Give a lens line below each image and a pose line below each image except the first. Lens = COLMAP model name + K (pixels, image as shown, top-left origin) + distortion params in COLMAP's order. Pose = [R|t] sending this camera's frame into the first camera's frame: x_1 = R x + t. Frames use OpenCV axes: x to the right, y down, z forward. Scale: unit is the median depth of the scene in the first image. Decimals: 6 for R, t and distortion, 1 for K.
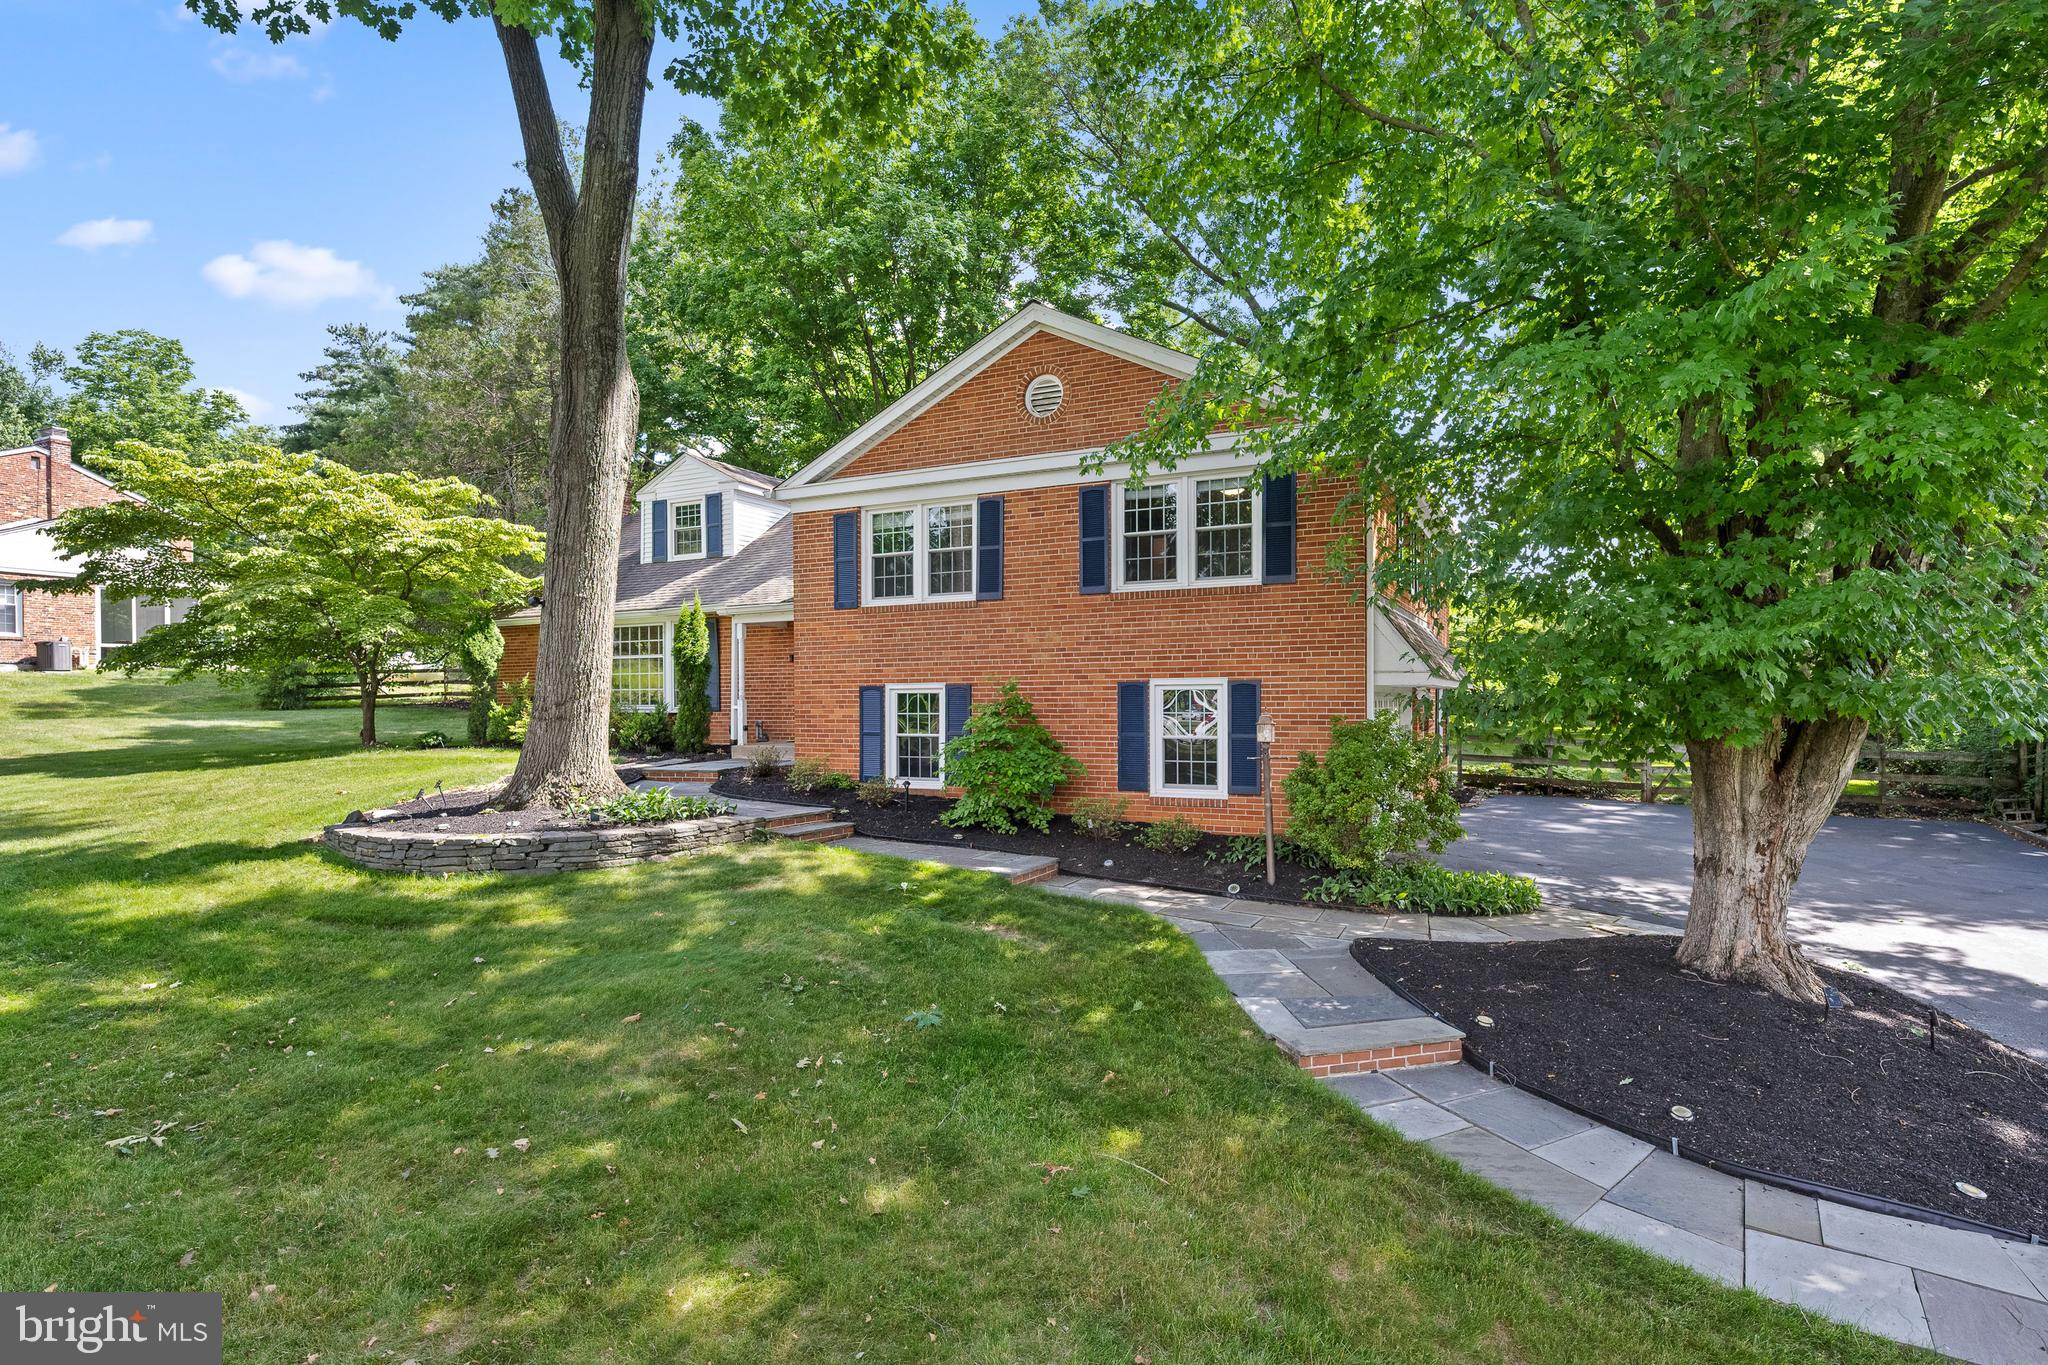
lens RADIAL K [[980.1, 0, 1024.2], [0, 980.1, 687.9], [0, 0, 1]] dist [-0.000229, -0.000040]
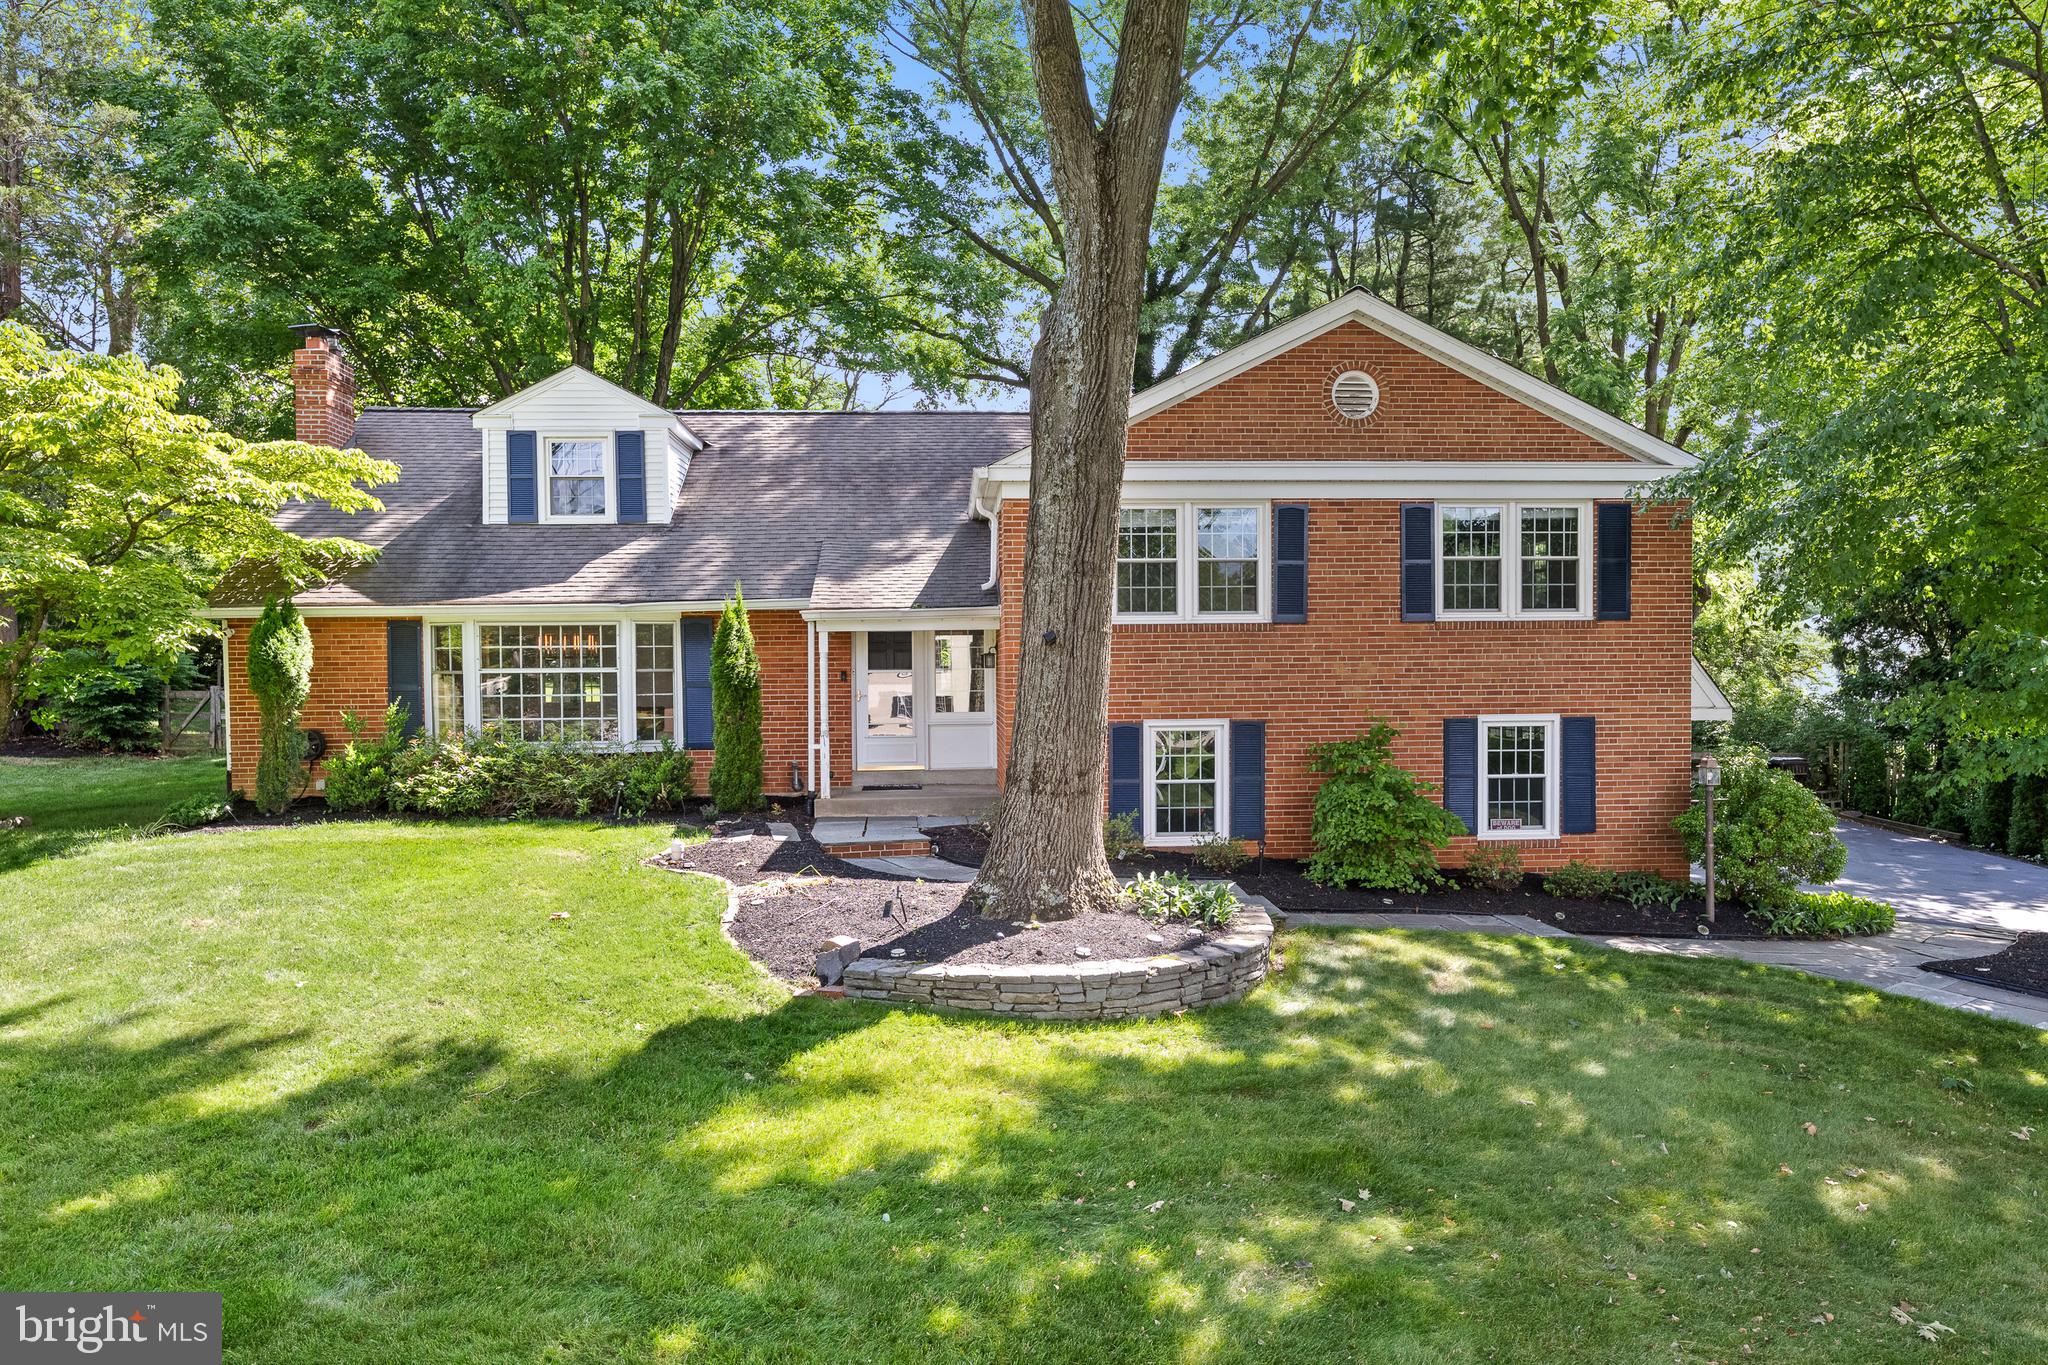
lens RADIAL K [[1257.5, 0, 1024.6], [0, 1257.5, 680.5], [0, 0, 1]] dist [0.001143, 0.000099]
pose [[0.883859, -0.004833, 0.467728, -0.800677], [-0.000503, 0.999936, 0.011282, -0.054670], [-0.467753, -0.010207, 0.883800, 0.138304]]
